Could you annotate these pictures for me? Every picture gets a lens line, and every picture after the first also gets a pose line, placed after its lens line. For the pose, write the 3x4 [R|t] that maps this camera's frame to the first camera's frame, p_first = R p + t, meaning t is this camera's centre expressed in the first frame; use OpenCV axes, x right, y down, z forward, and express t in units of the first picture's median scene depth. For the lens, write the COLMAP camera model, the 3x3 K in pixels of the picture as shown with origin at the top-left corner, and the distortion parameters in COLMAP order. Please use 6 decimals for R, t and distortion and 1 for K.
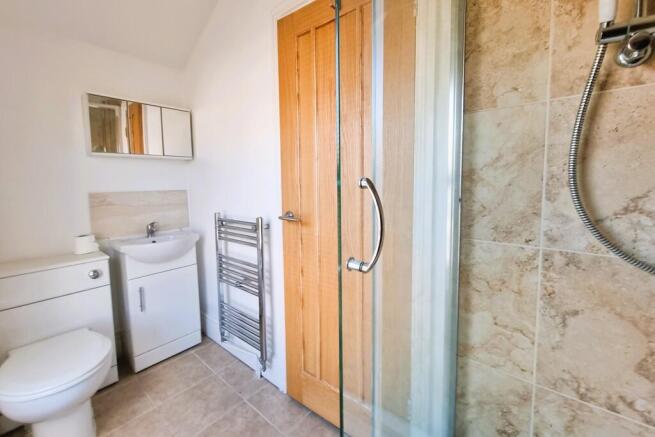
lens RADIAL K [[269.7, 0, 328.8], [0, 269.7, 205.2], [0, 0, 1]] dist [-0.001332, -0.000011]
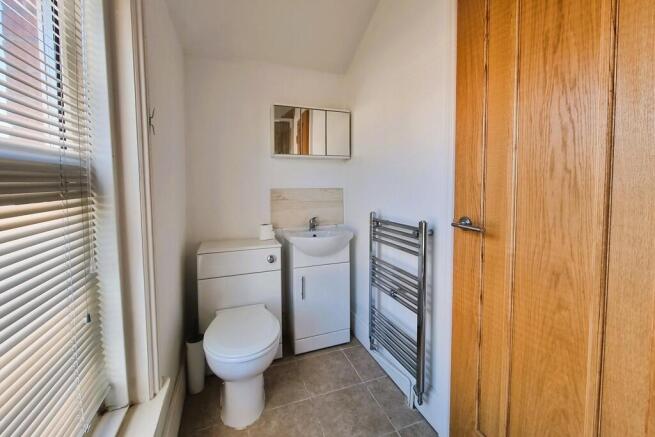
lens RADIAL K [[269.7, 0, 328.8], [0, 269.7, 205.2], [0, 0, 1]] dist [-0.001332, -0.000011]
pose [[0.871600, 0.052261, -0.487424, -0.101007], [-0.054138, 0.998481, 0.010247, 0.001559], [0.487219, 0.017457, 0.873105, 0.107185]]
